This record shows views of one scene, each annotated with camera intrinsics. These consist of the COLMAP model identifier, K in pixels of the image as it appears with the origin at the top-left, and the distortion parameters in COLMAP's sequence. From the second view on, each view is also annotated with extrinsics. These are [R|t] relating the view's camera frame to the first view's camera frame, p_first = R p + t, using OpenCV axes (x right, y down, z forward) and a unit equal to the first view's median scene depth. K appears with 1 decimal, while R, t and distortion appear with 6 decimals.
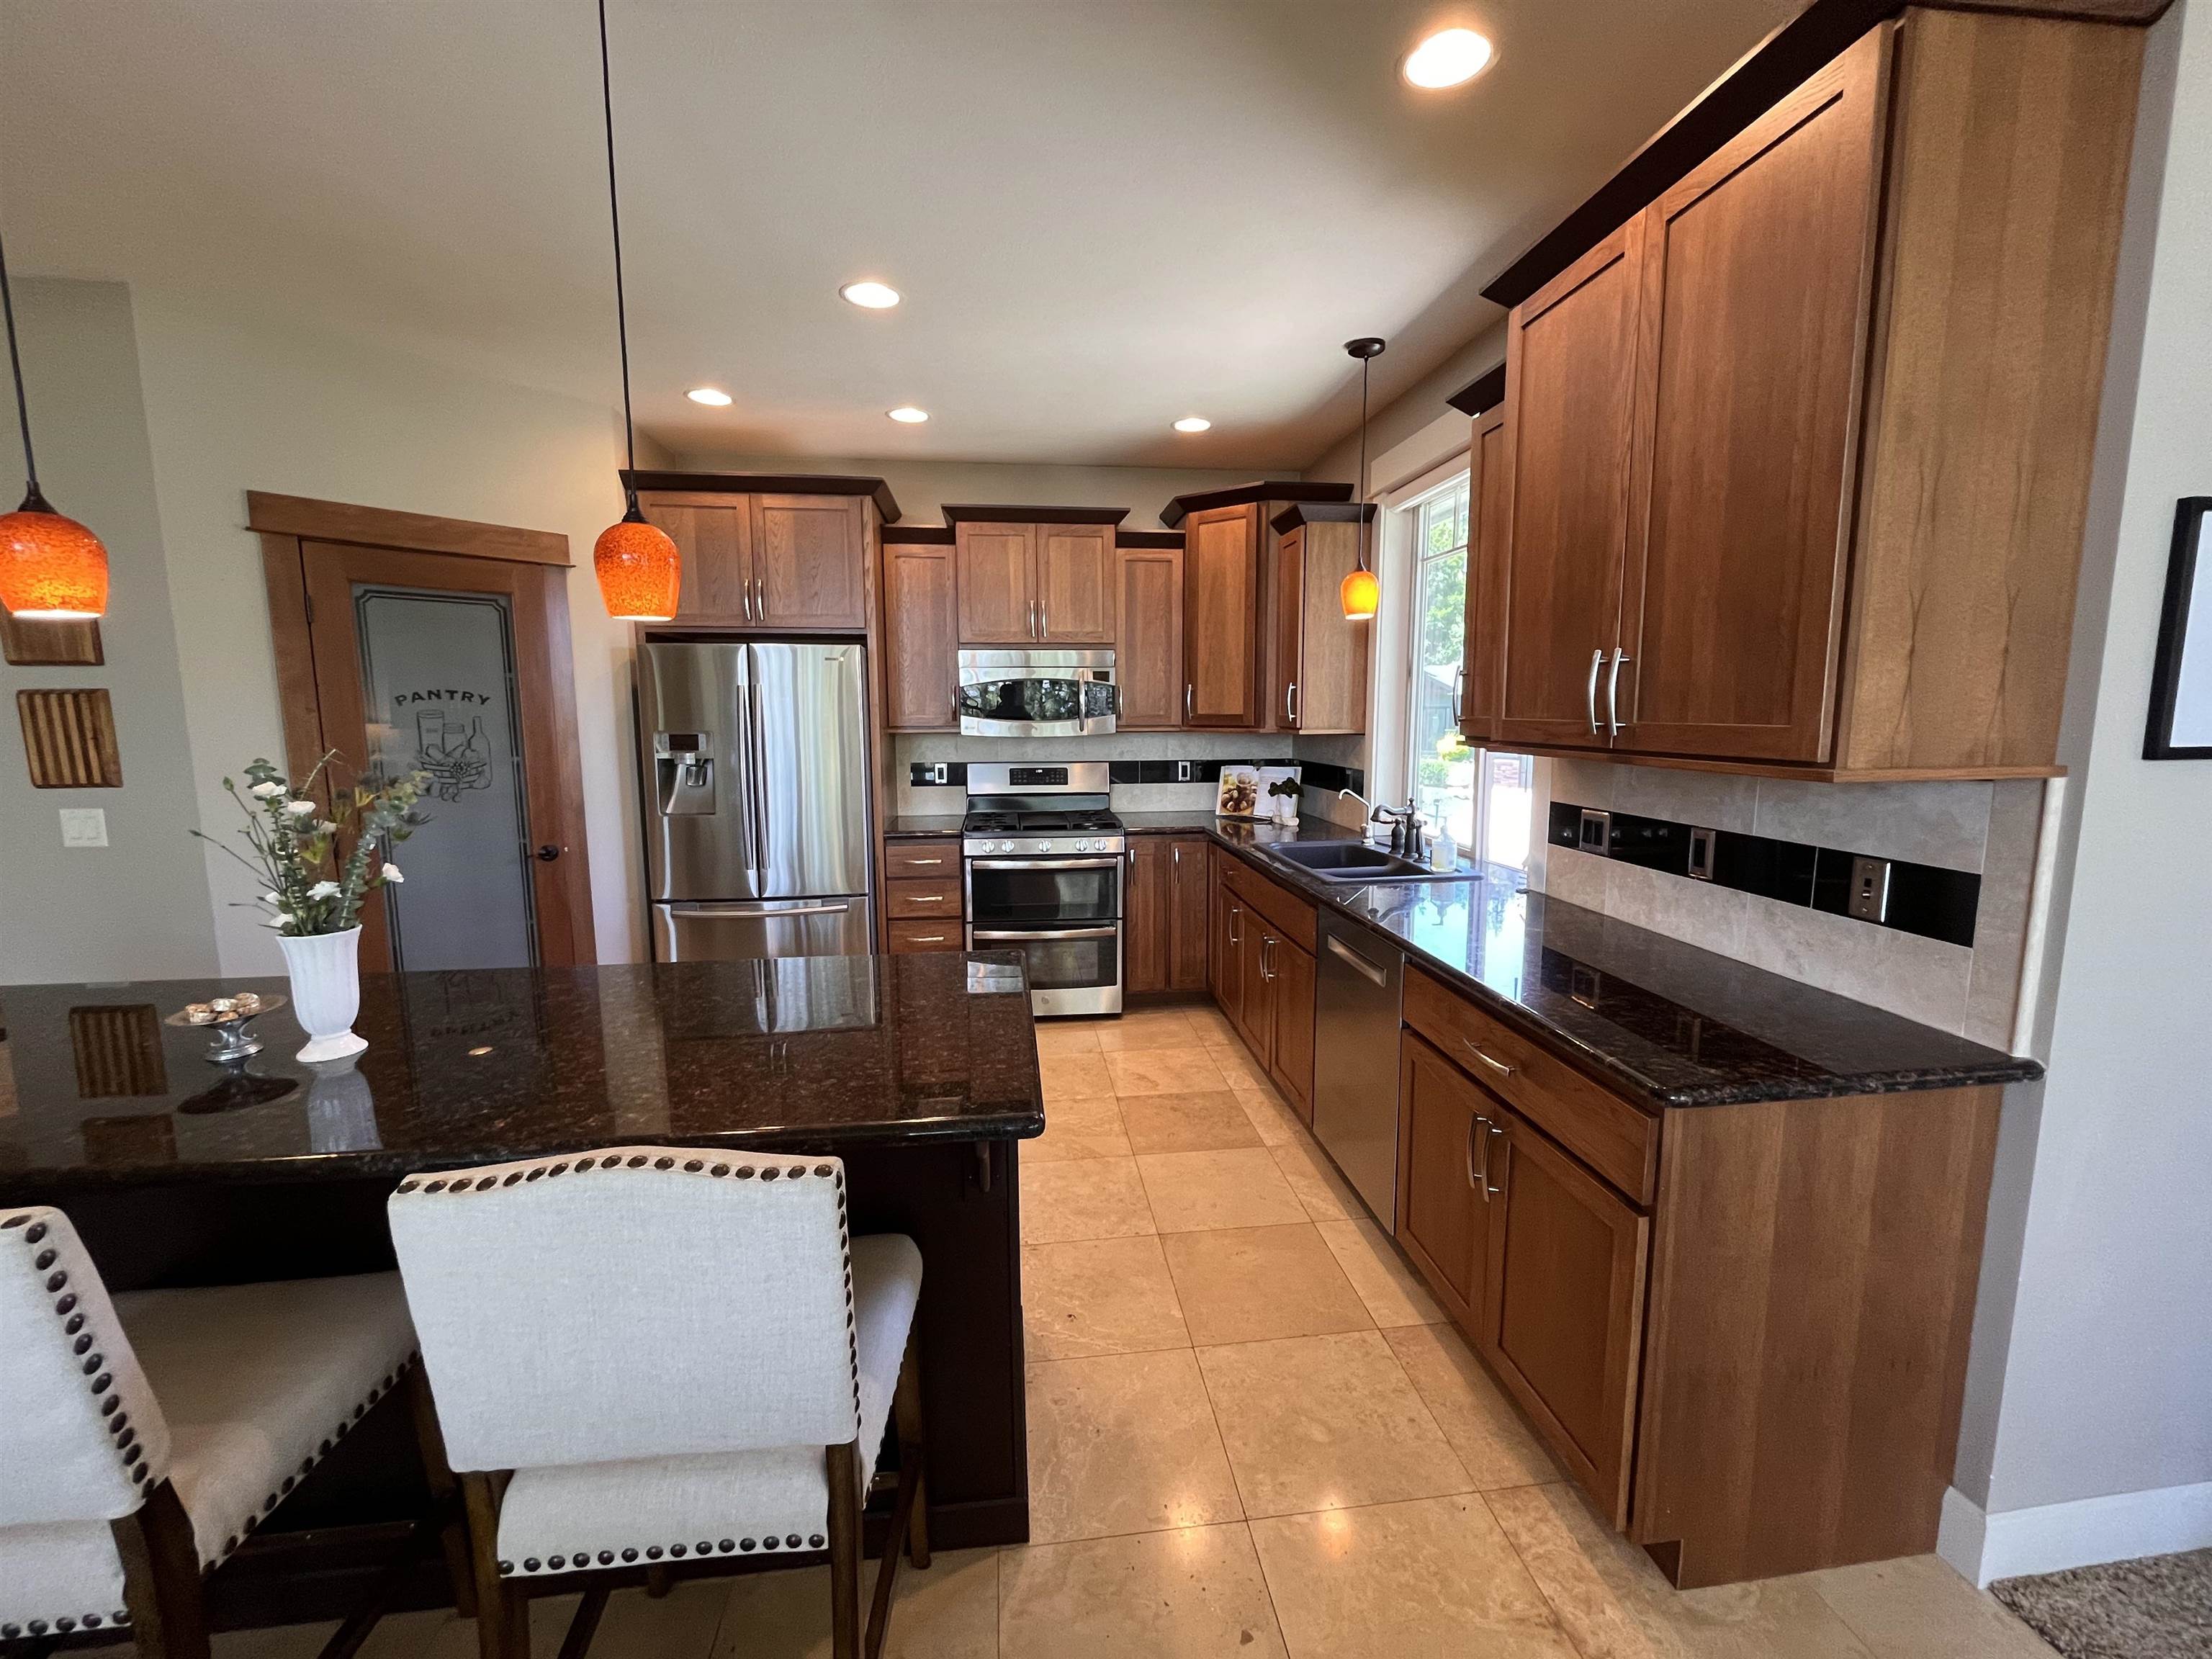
lens RADIAL K [[894.3, 0, 1106.2], [0, 894.3, 825.6], [0, 0, 1]] dist [-0.002257, -0.000688]
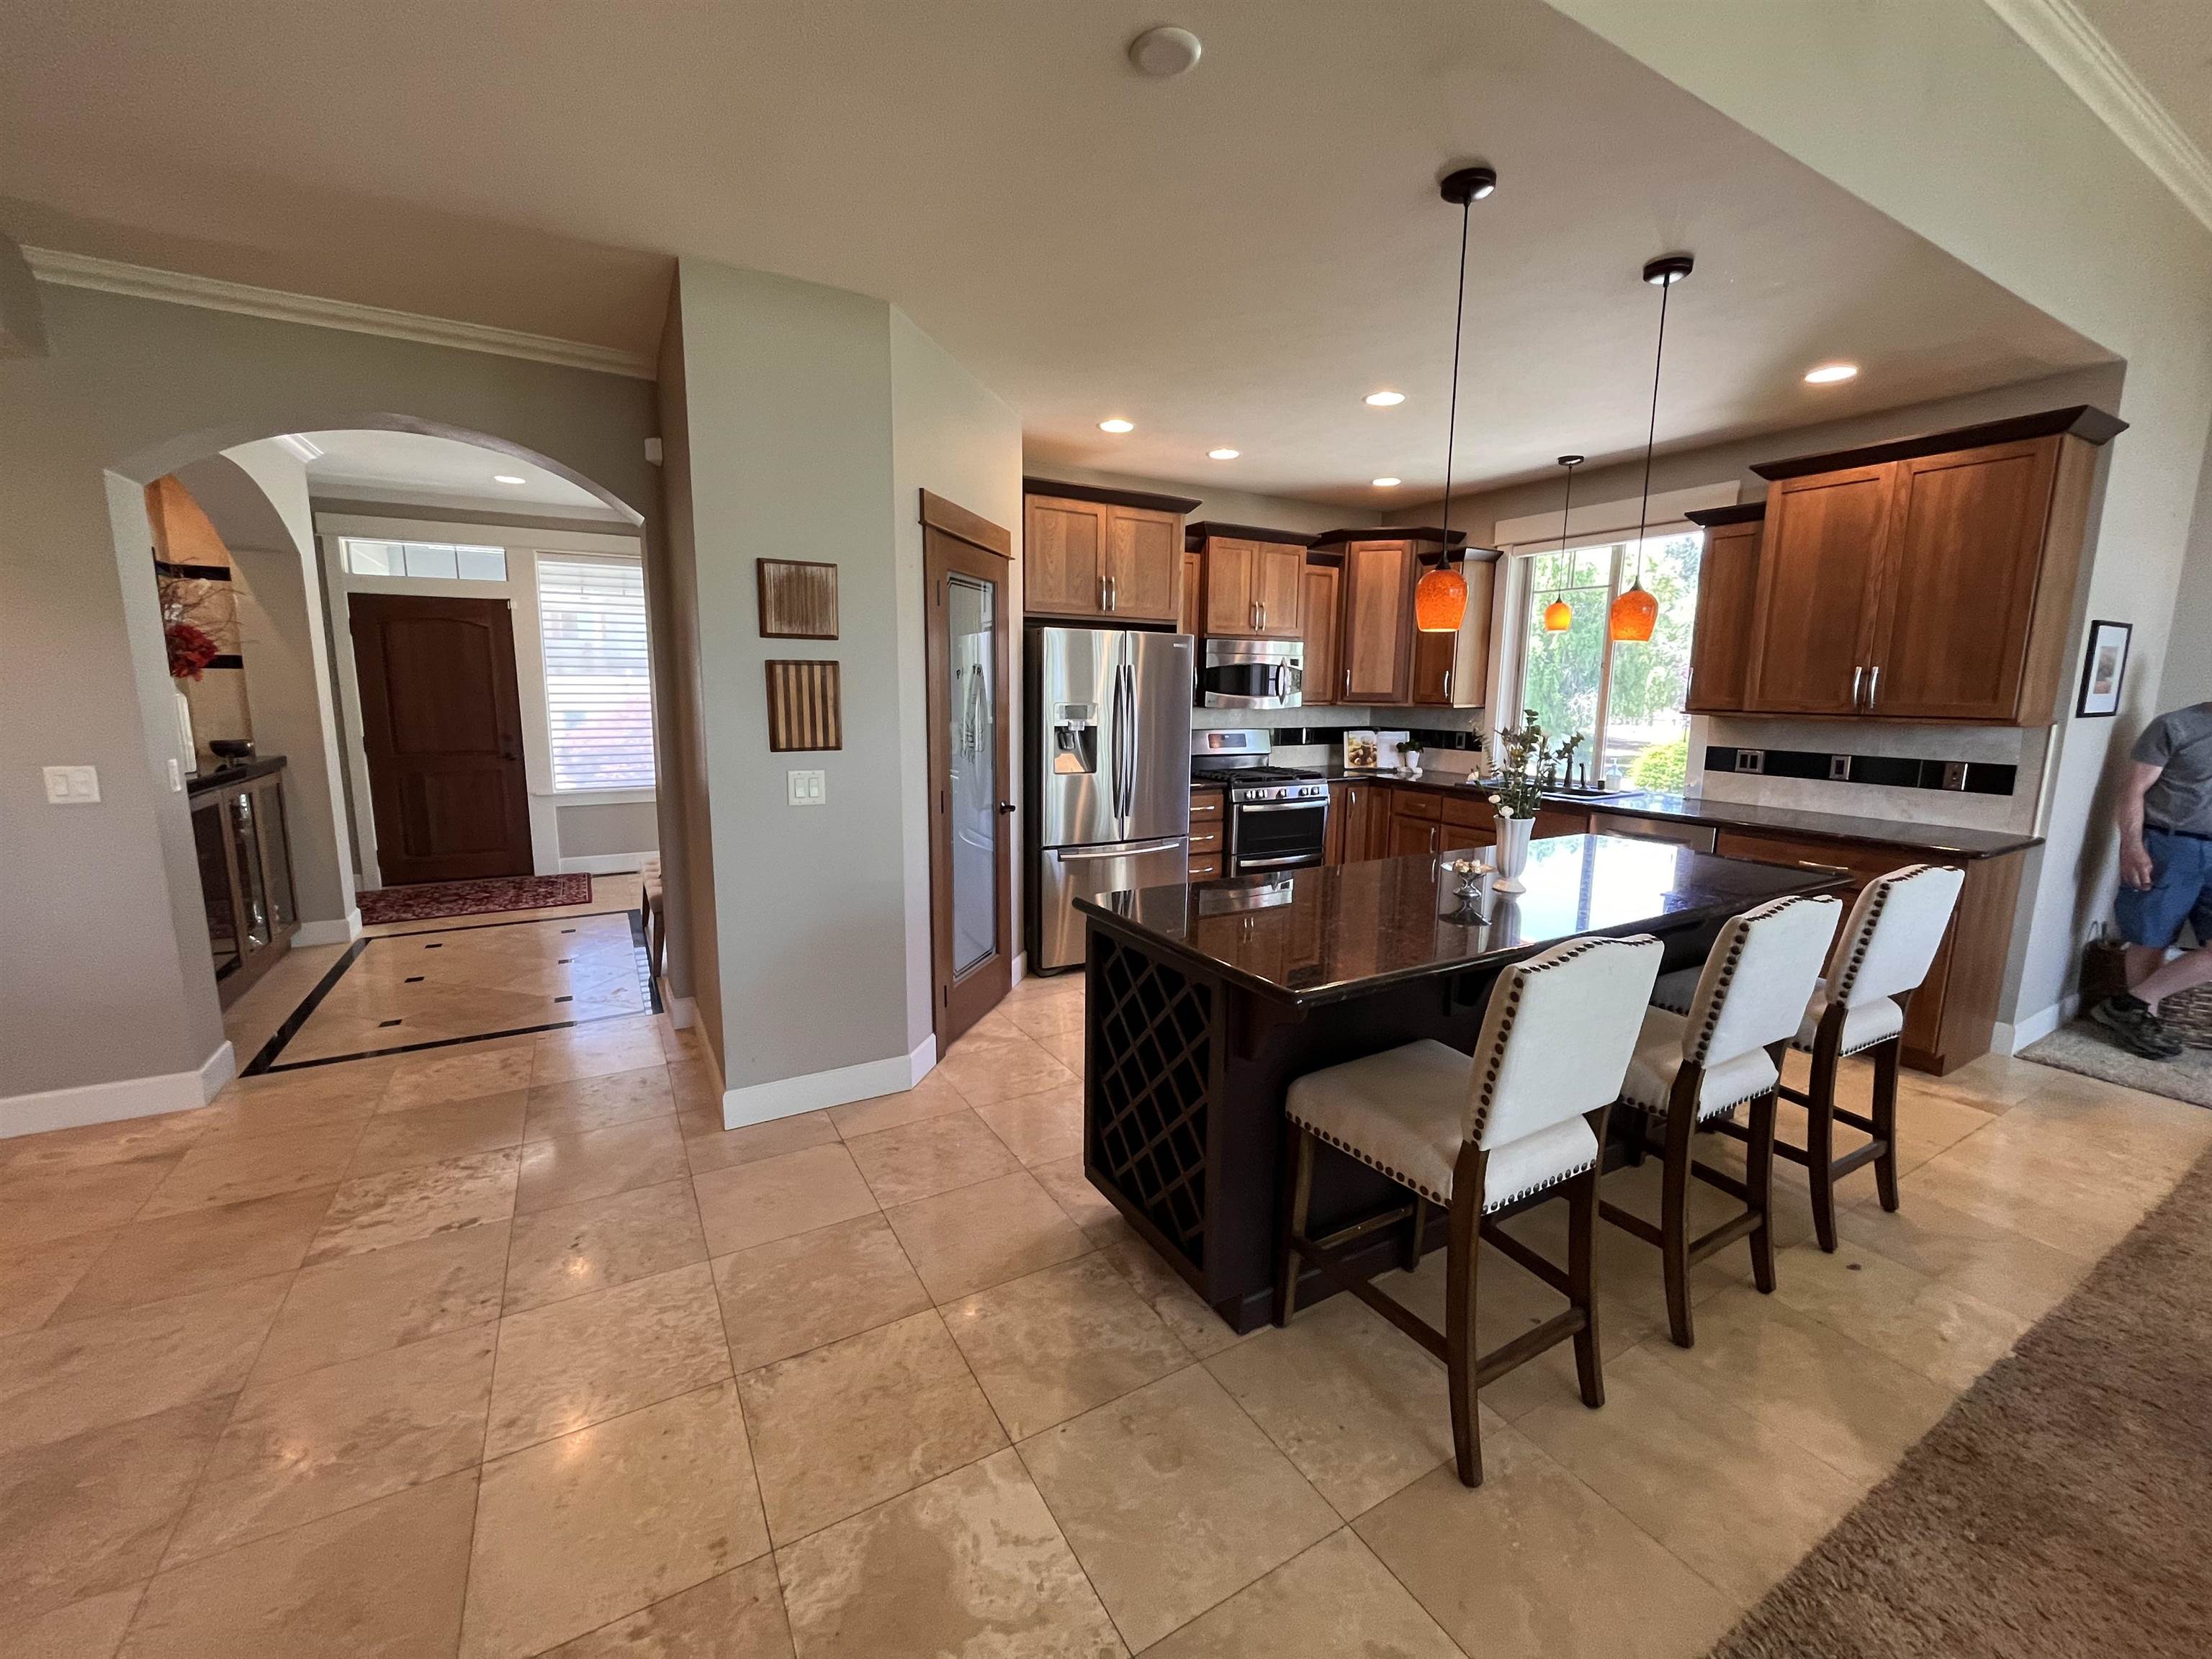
lens RADIAL K [[894.3, 0, 1106.2], [0, 894.3, 825.6], [0, 0, 1]] dist [-0.002257, -0.000688]
pose [[0.919985, -0.046870, 0.389142, -1.066535], [0.036122, 0.998738, 0.034896, 0.020676], [-0.390287, -0.018047, 0.920517, -0.132015]]
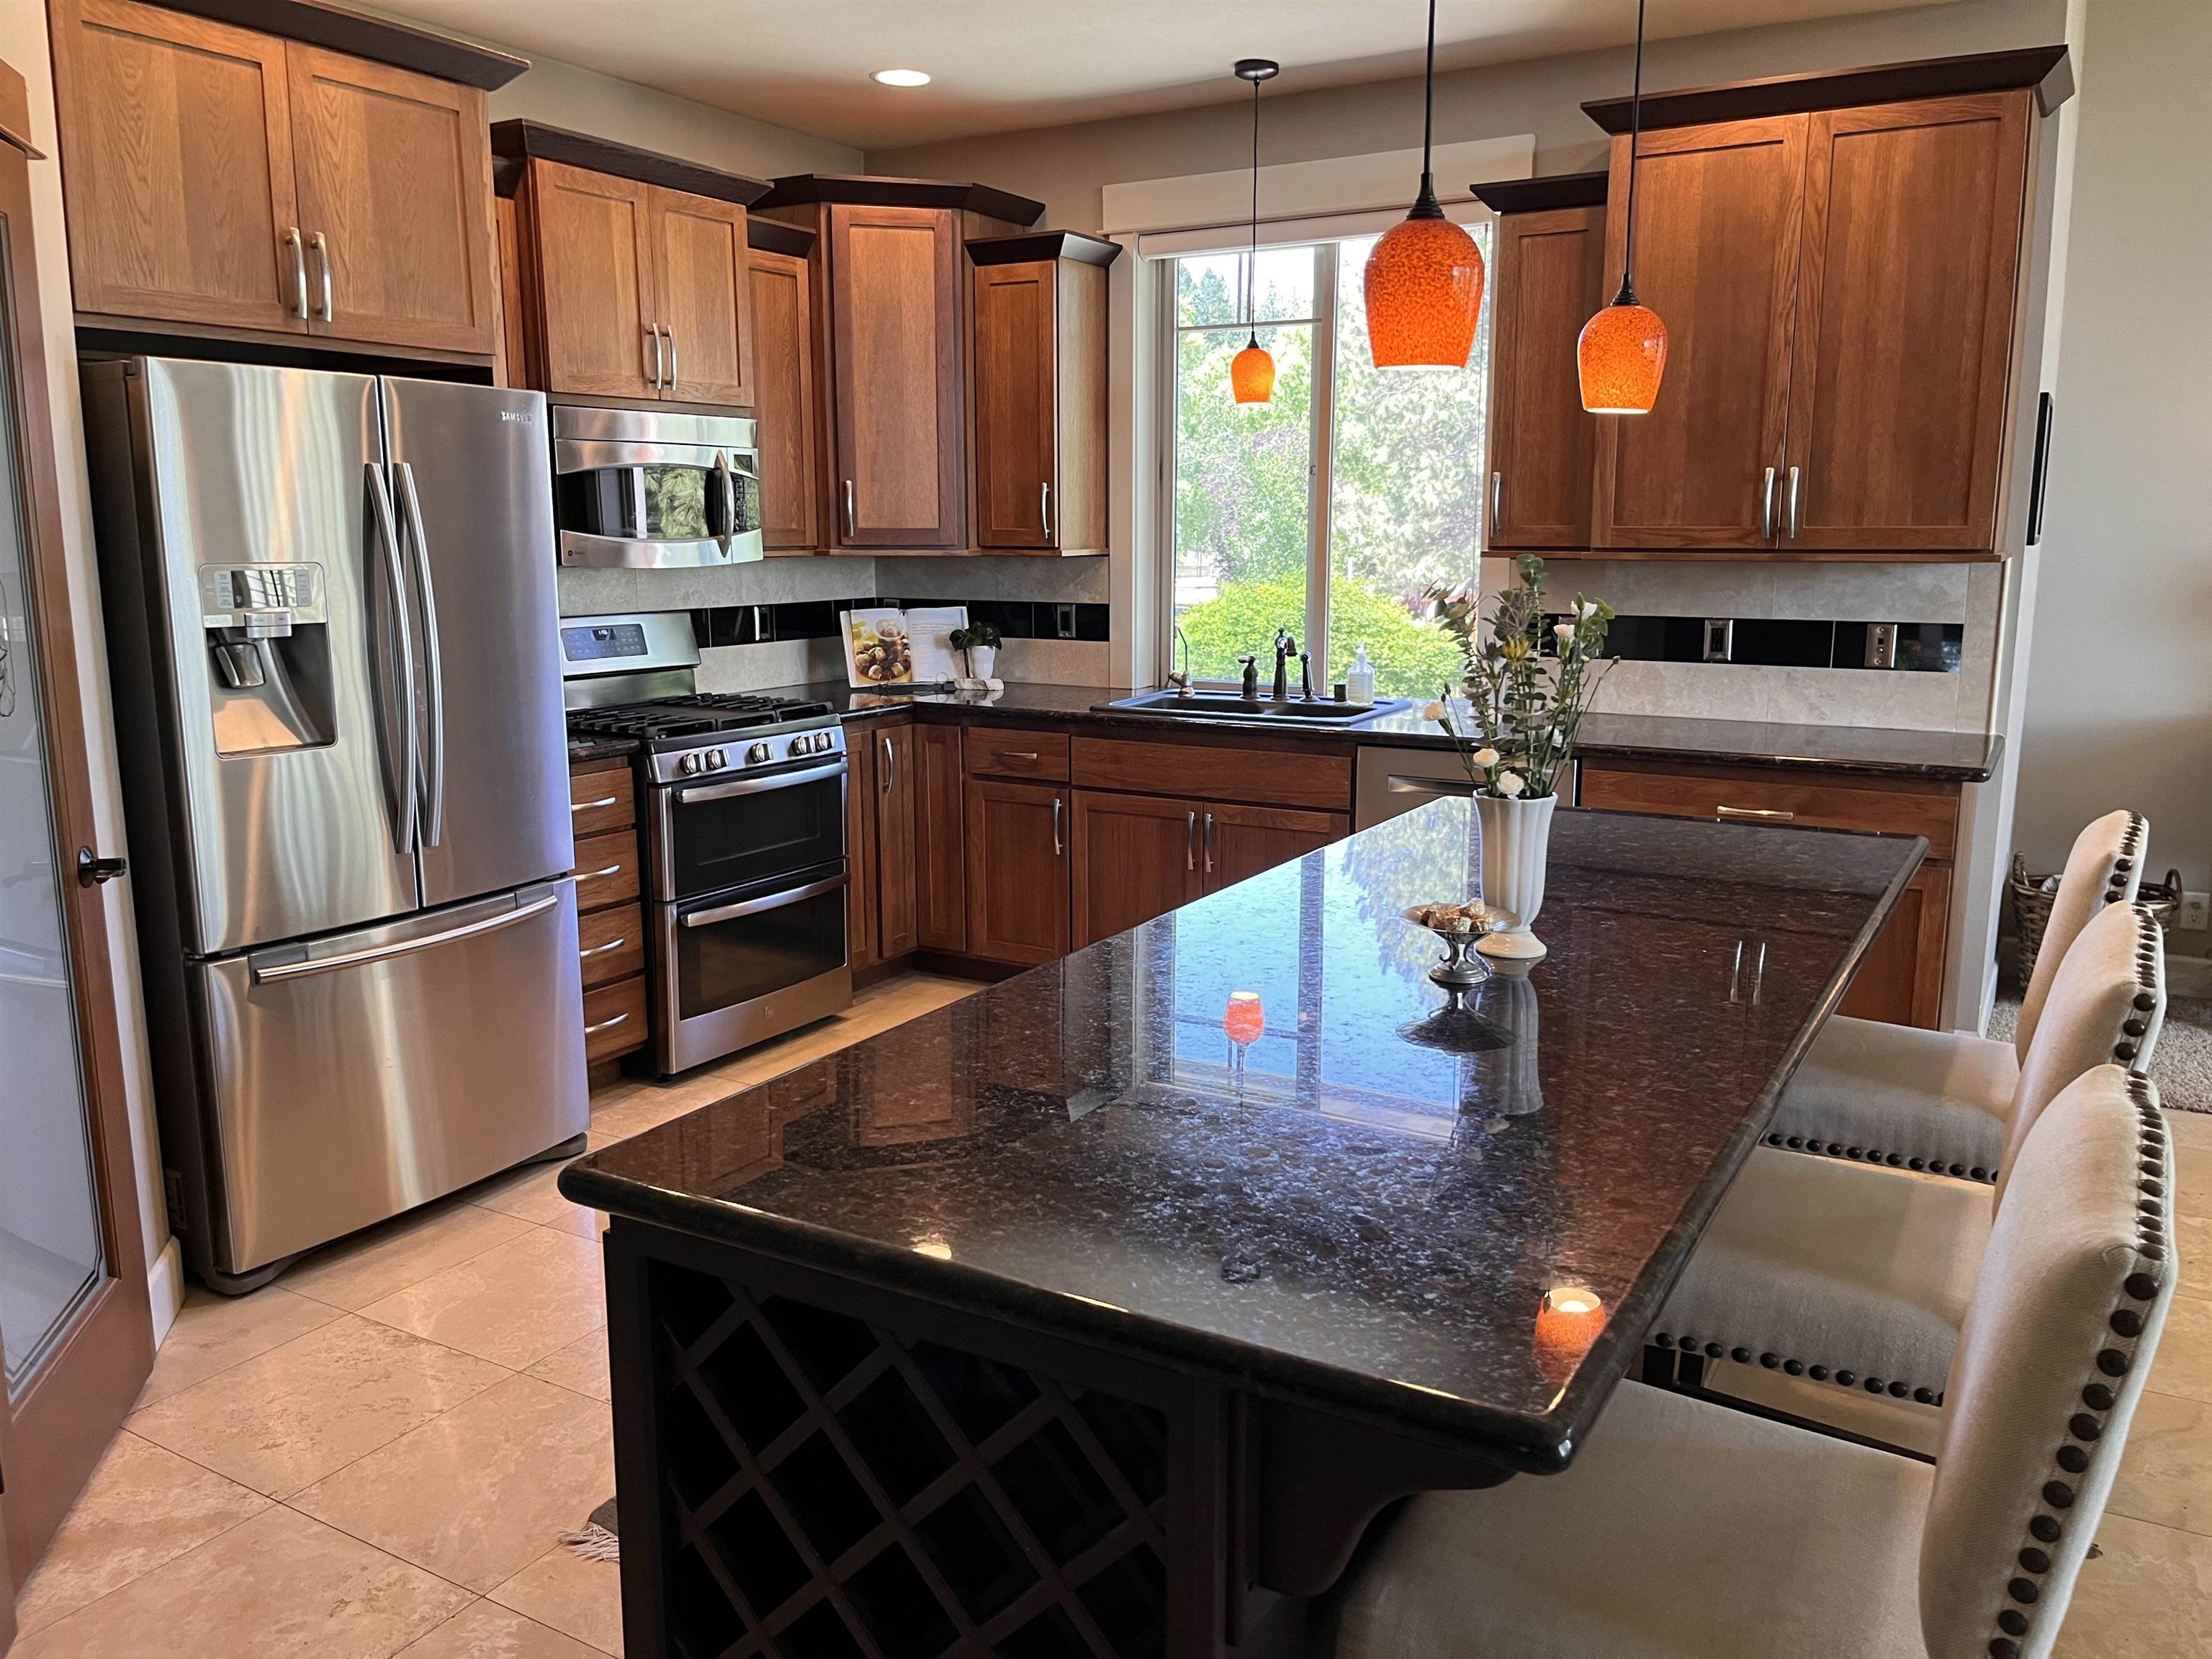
lens RADIAL K [[1675.9, 0, 1106.0], [0, 1675.9, 829.5], [0, 0, 1]] dist [0.049715, -0.069701]
pose [[0.604987, -0.140725, 0.783701, -1.056962], [0.103326, 0.989811, 0.097971, -0.015313], [-0.789502, 0.021706, 0.613363, 0.178444]]
